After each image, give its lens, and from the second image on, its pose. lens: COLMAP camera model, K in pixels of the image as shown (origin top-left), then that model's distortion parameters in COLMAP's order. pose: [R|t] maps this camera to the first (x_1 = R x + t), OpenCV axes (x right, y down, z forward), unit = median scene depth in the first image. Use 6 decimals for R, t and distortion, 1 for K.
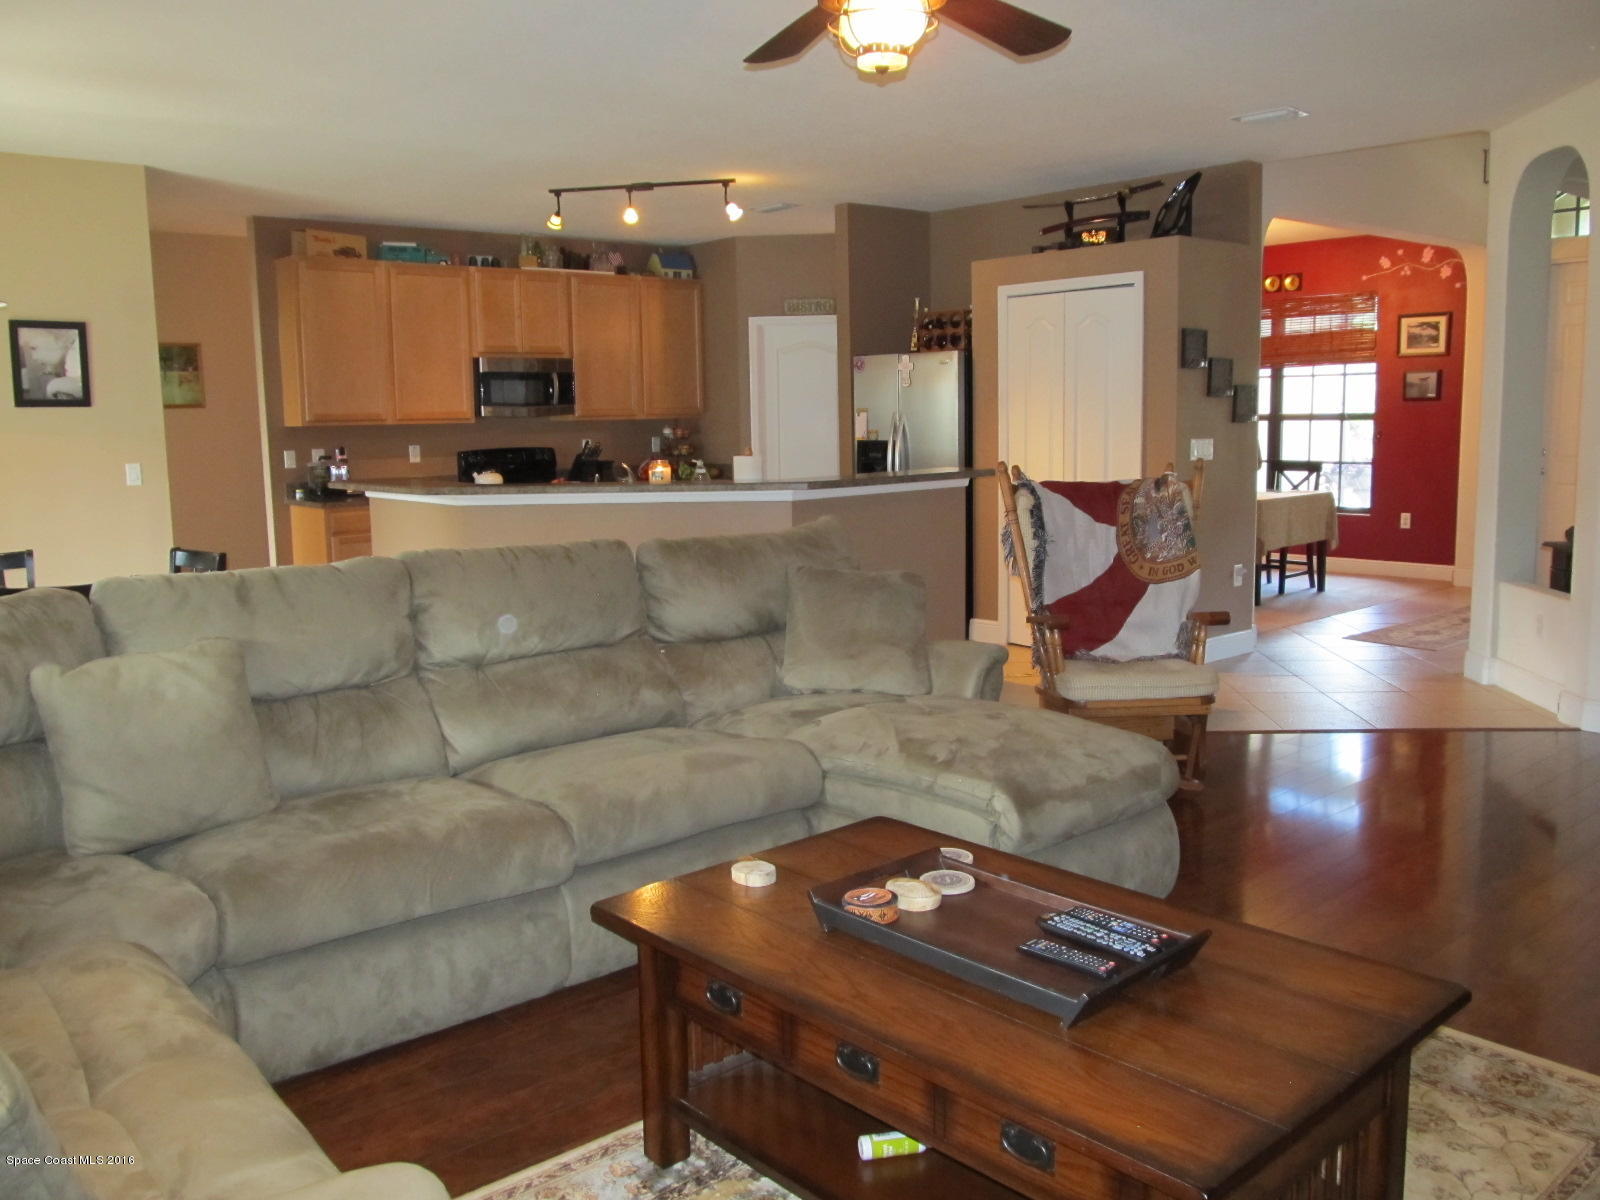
lens RADIAL K [[1322.6, 0, 803.8], [0, 1322.6, 600.1], [0, 0, 1]] dist [-0.063416, 0.018394]
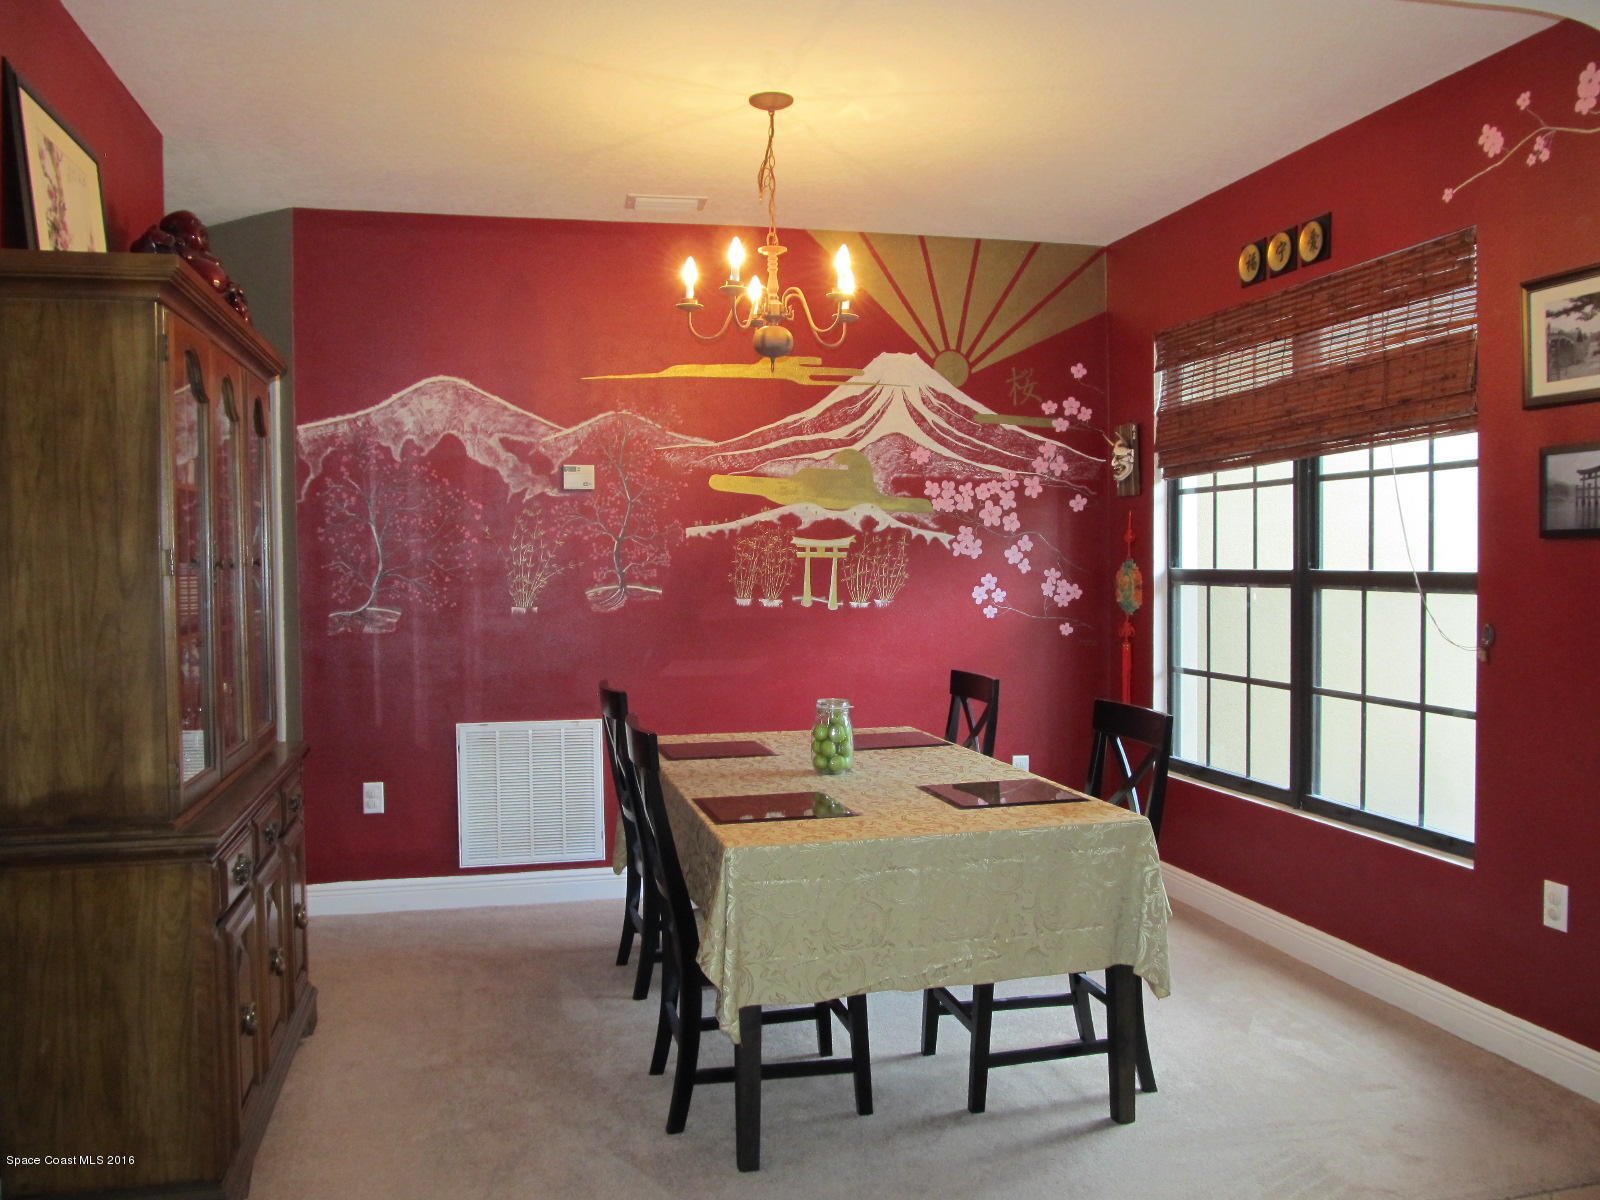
lens RADIAL K [[1322.6, 0, 796.5], [0, 1322.6, 599.3], [0, 0, 1]] dist [-0.063416, 0.018394]
pose [[0.877800, 0.021146, -0.478561, 0.451455], [-0.067875, 0.994436, -0.080560, -0.098703], [0.474195, 0.103198, 0.874351, 0.626906]]
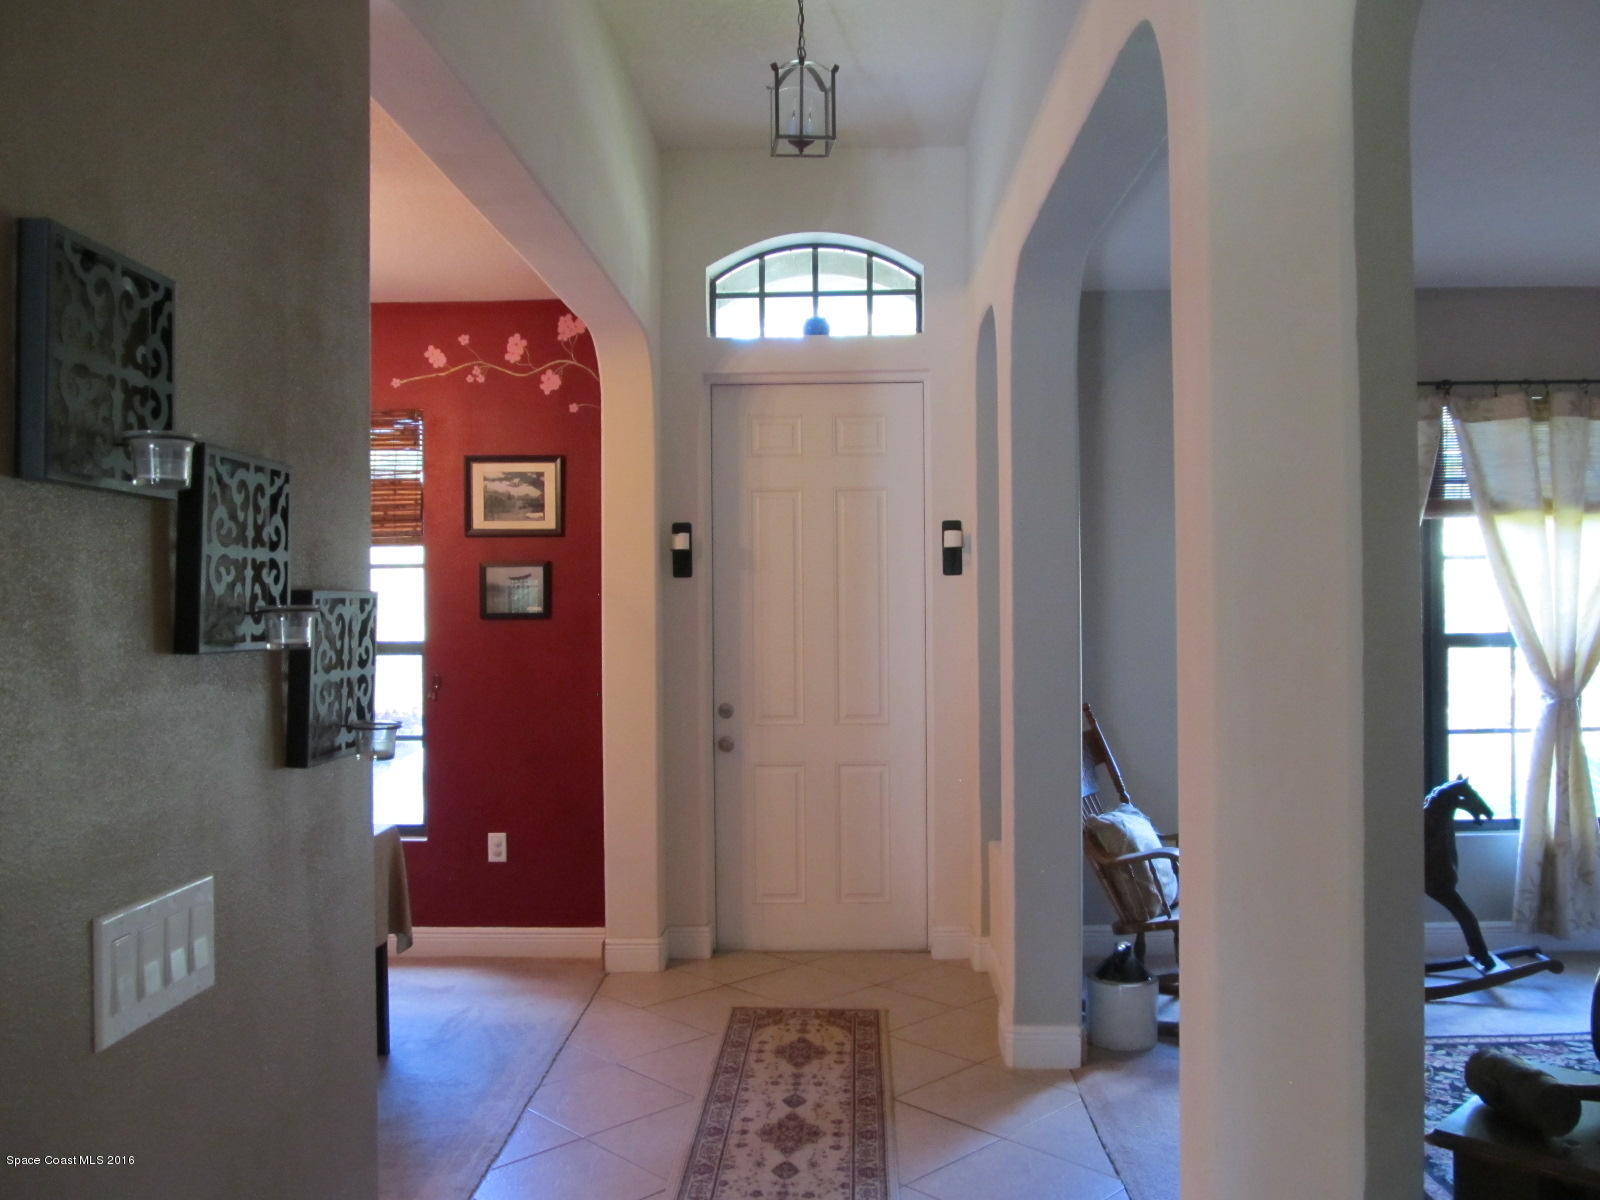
lens RADIAL K [[1322.6, 0, 799.0], [0, 1322.6, 607.9], [0, 0, 1]] dist [-0.063416, 0.018394]
pose [[0.679391, 0.010365, 0.733703, 0.158312], [0.095571, 0.990133, -0.102484, -0.090744], [-0.727526, 0.139748, 0.671697, 0.551725]]
